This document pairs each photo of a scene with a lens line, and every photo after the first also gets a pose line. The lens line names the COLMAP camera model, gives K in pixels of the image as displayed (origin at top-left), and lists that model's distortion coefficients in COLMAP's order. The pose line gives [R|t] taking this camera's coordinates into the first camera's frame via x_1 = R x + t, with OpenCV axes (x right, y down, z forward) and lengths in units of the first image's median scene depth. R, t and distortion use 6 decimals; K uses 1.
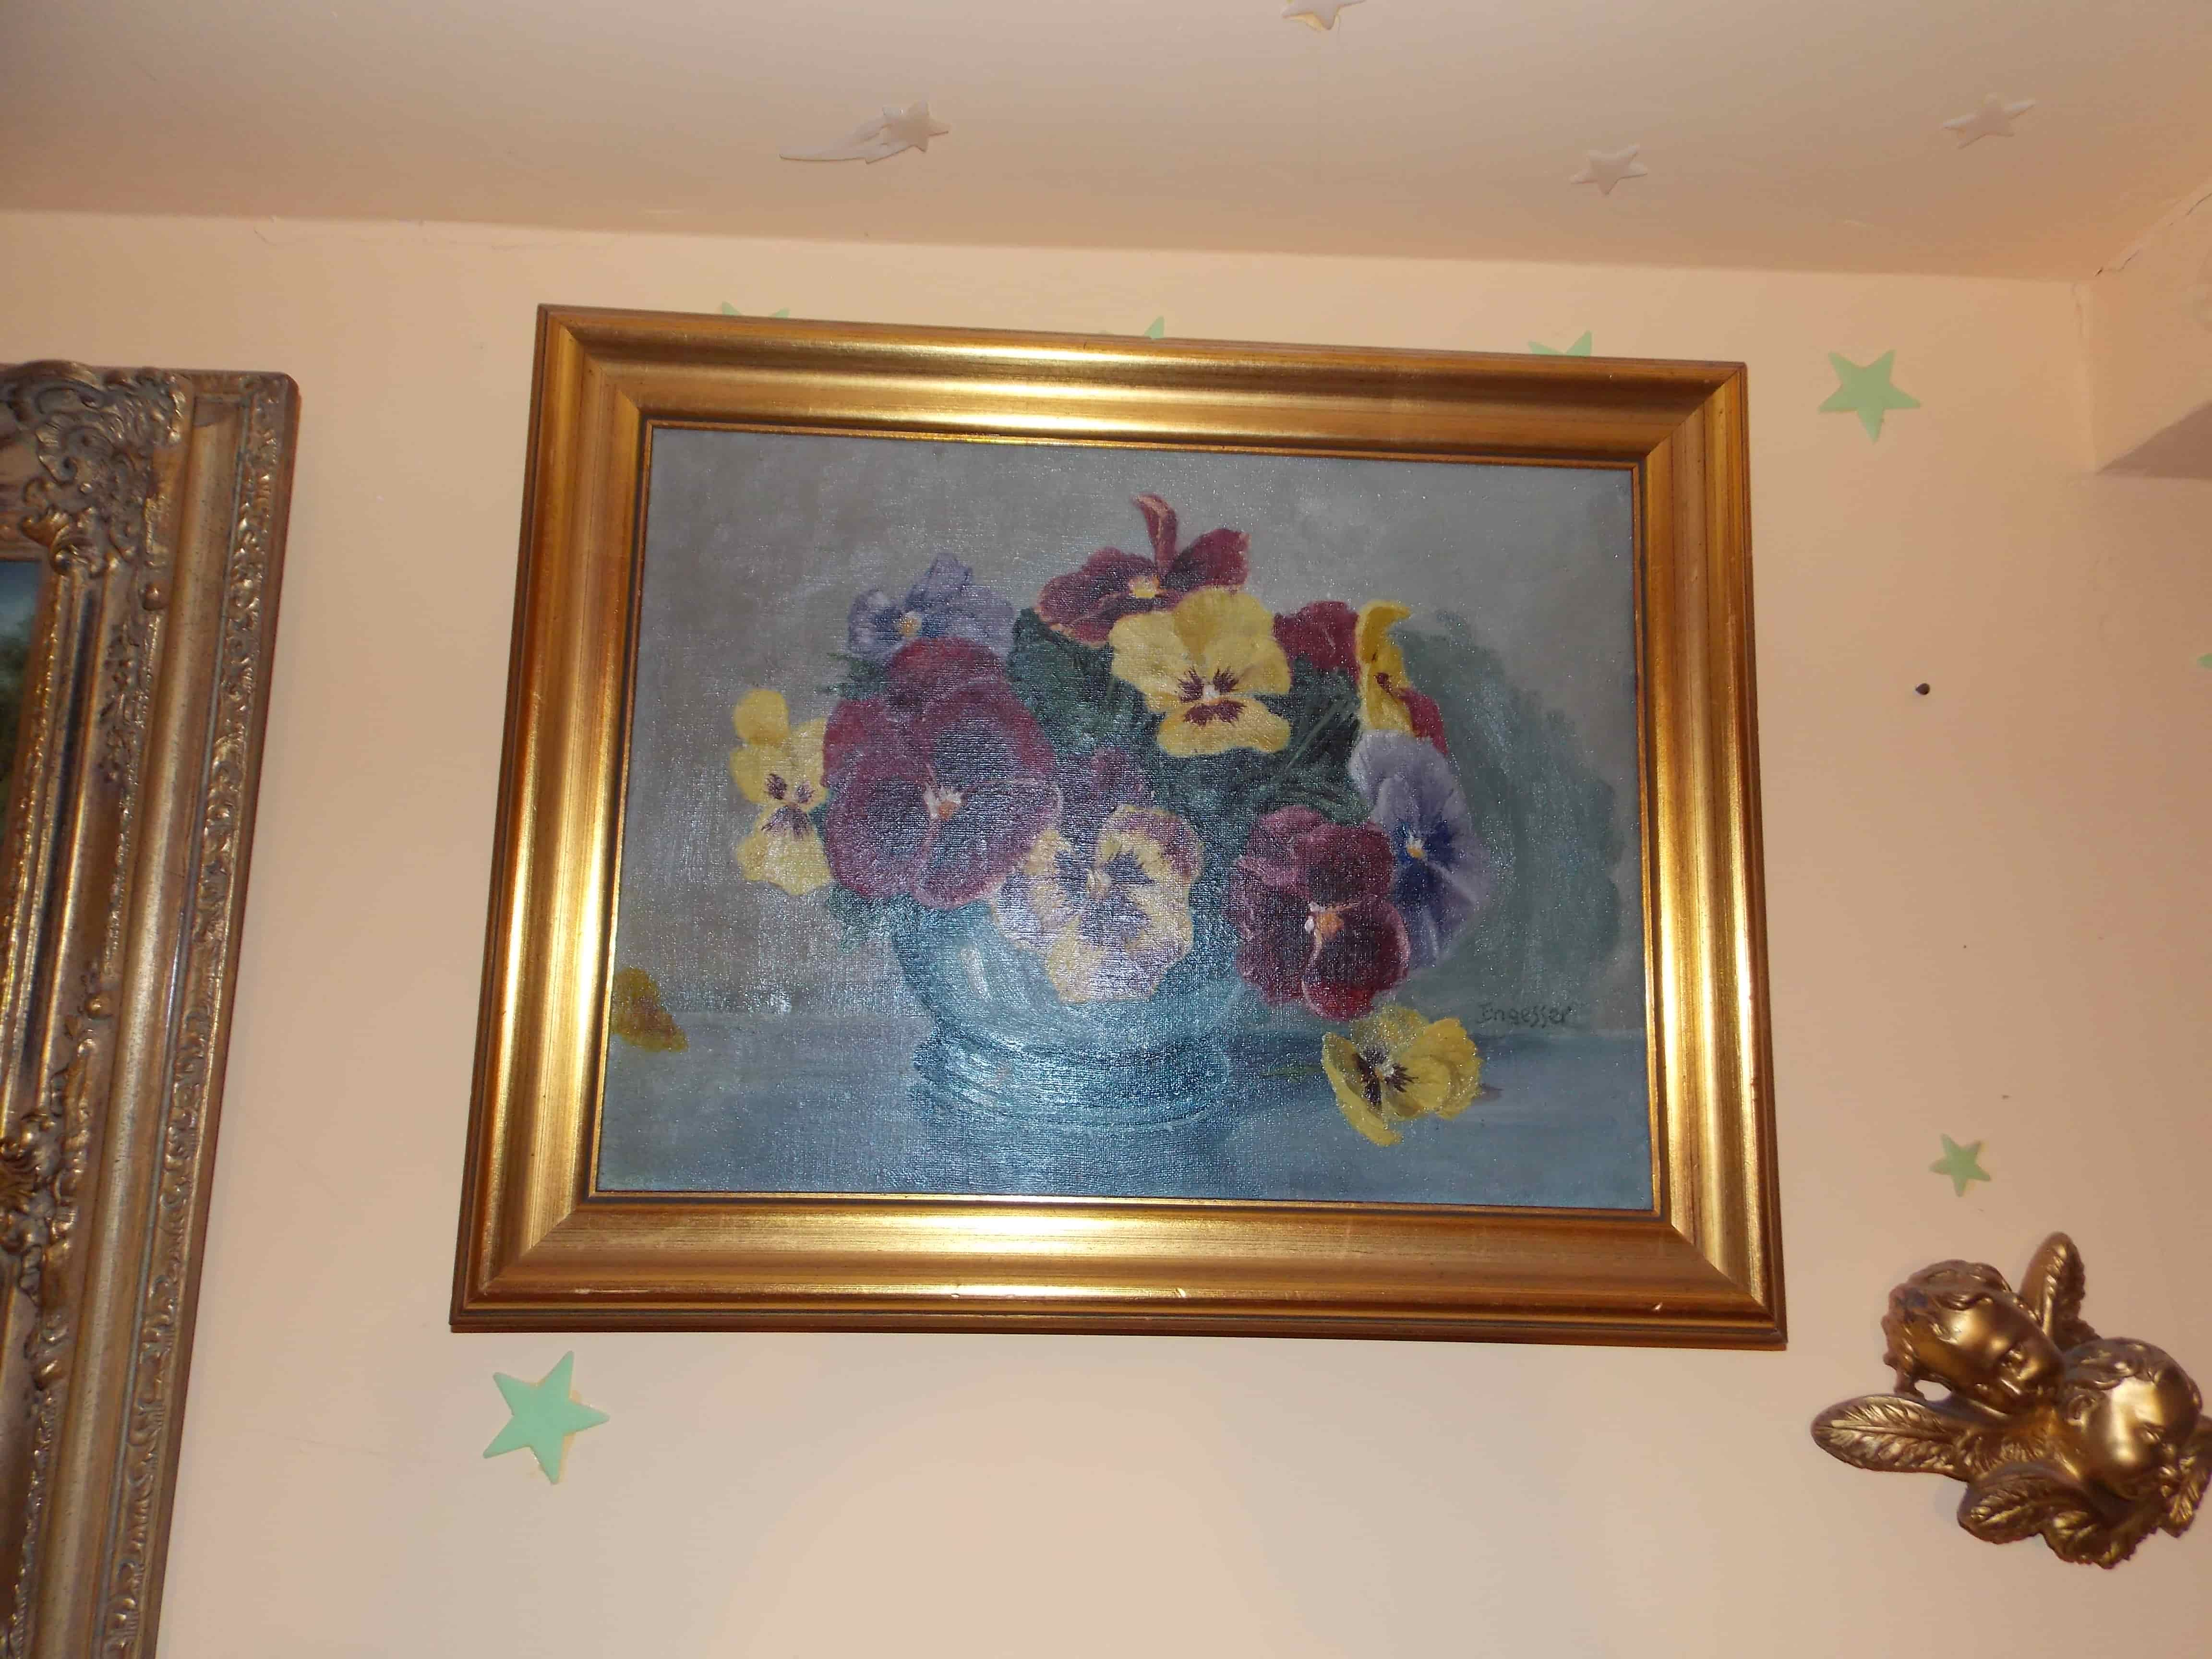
lens RADIAL K [[1538.9, 0, 1095.4], [0, 1538.9, 808.5], [0, 0, 1]] dist [0.043753, -0.019964]
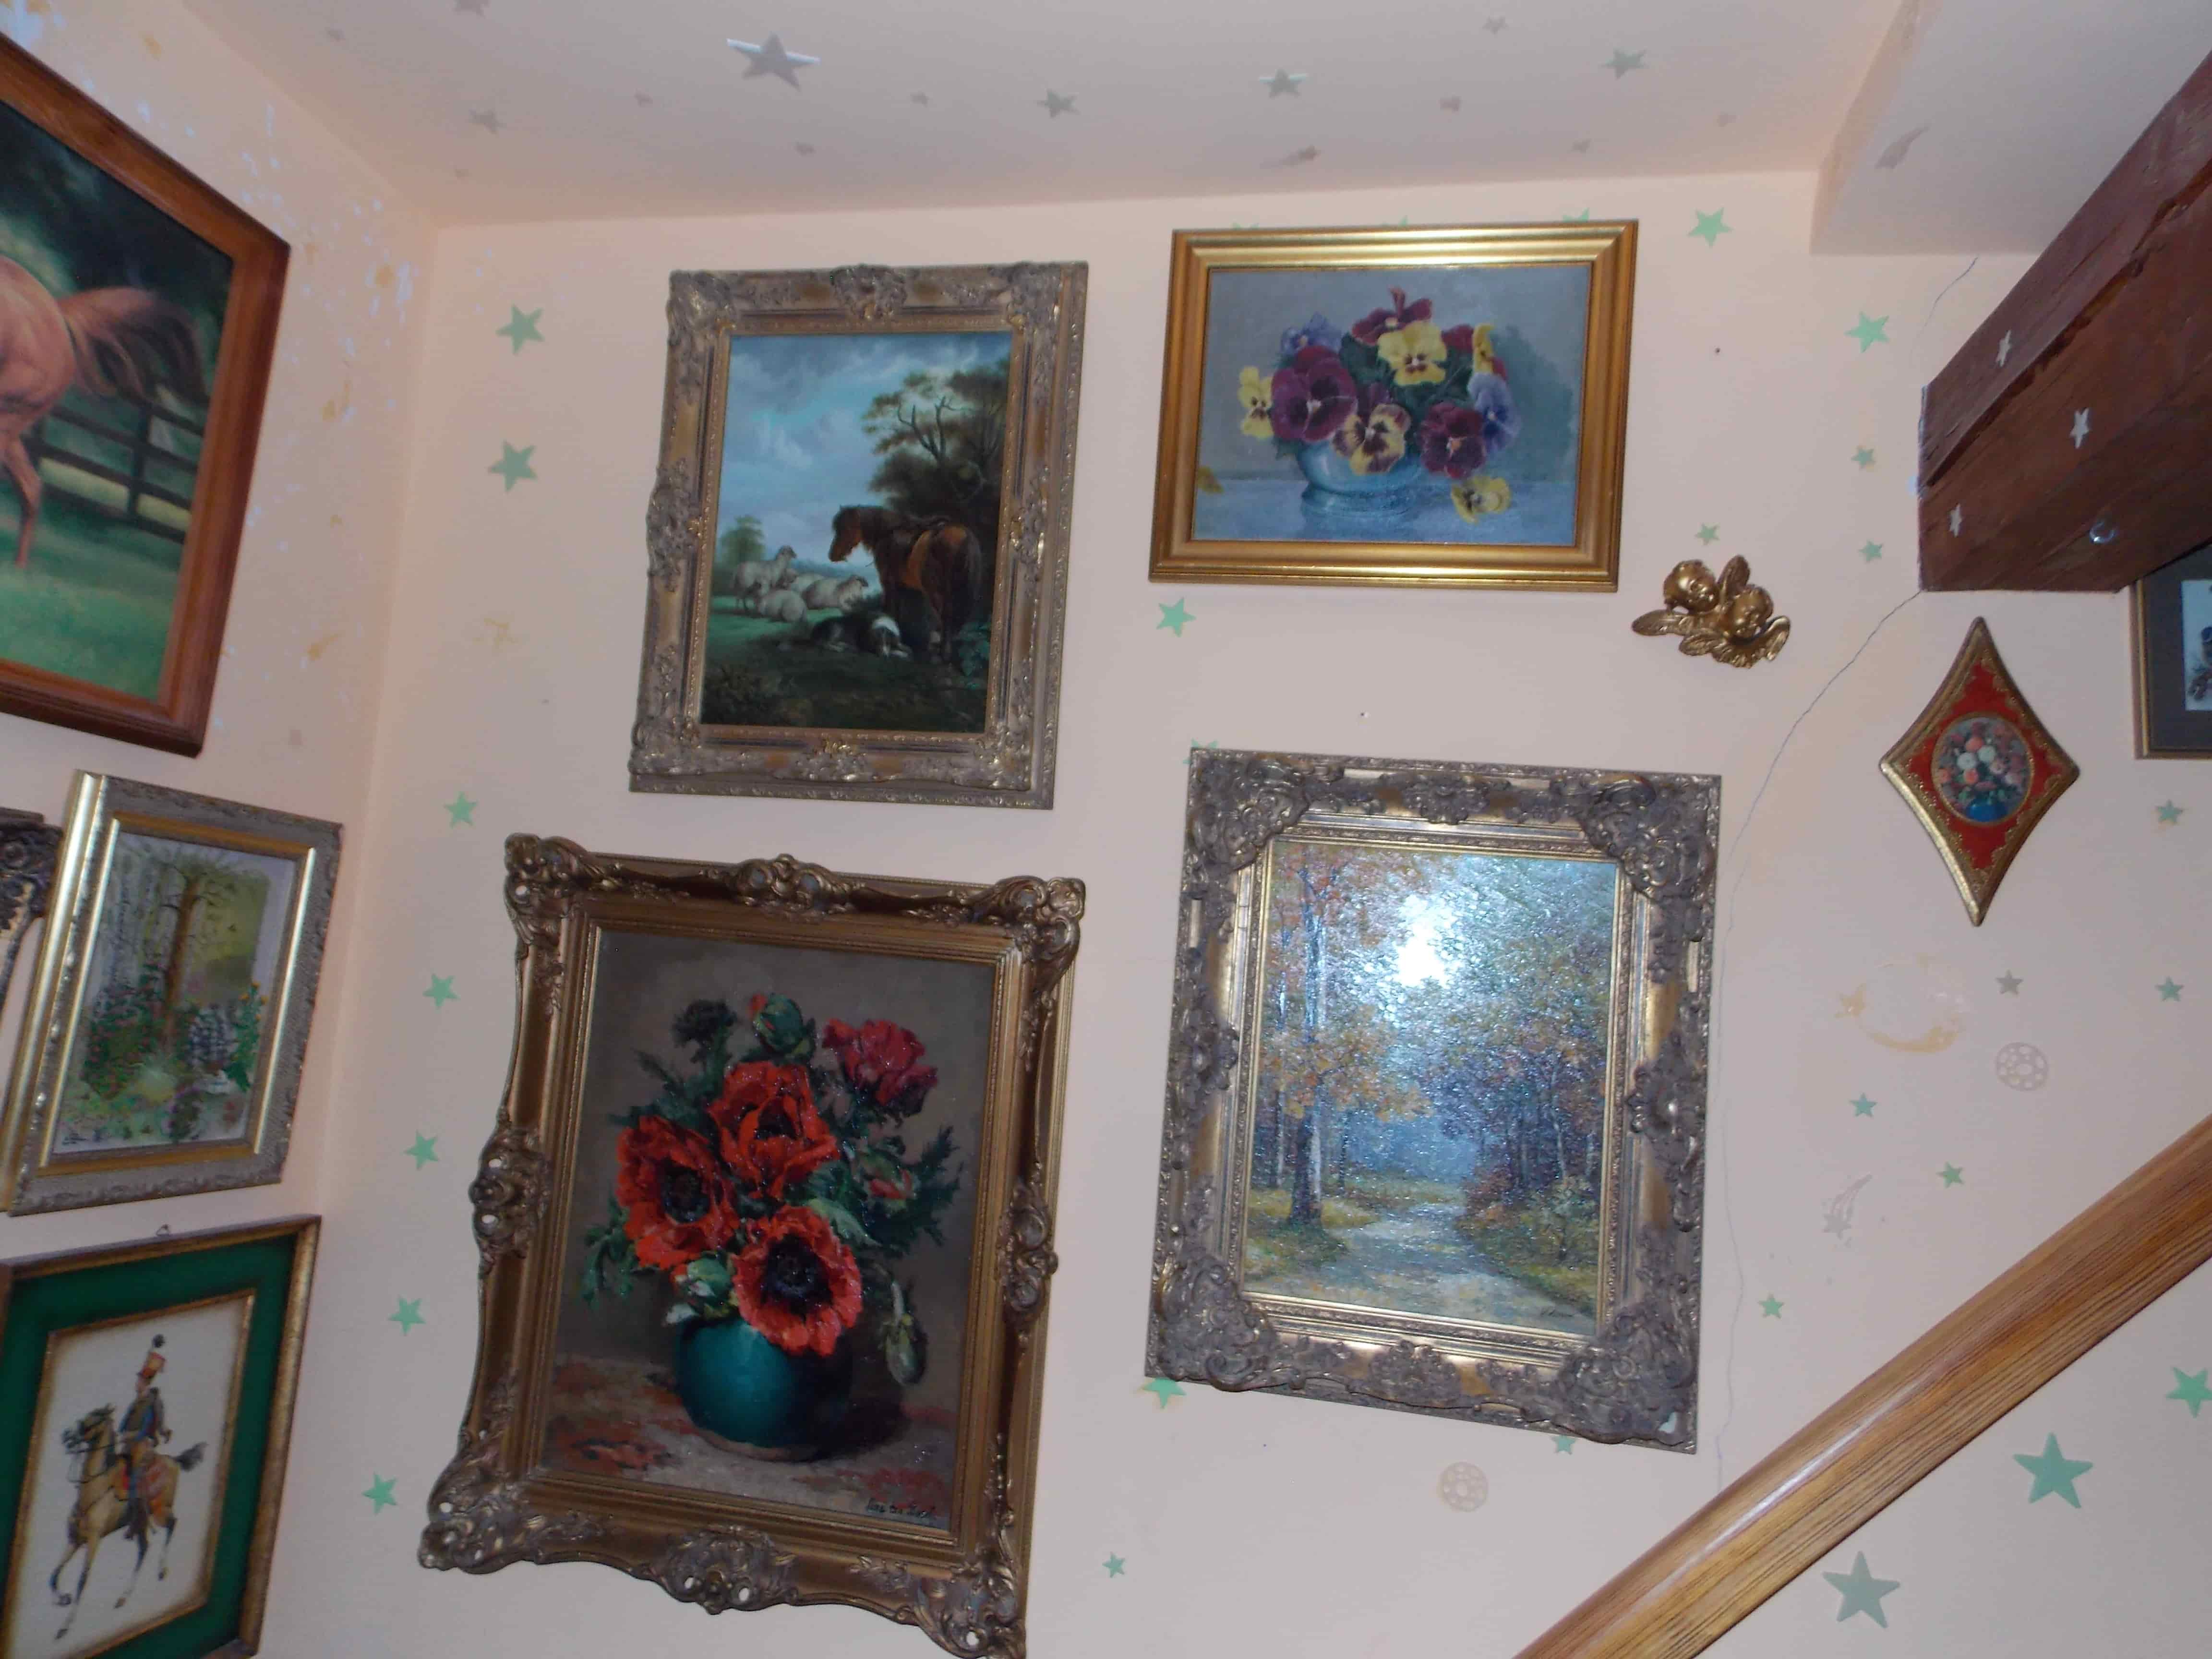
lens RADIAL K [[1538.9, 0, 1086.9], [0, 1538.9, 816.7], [0, 0, 1]] dist [0.043753, -0.019964]
pose [[0.968100, 0.028479, -0.248941, 0.215507], [-0.007593, 0.996398, 0.084461, 0.493472], [0.250450, -0.079876, 0.964829, -1.812299]]
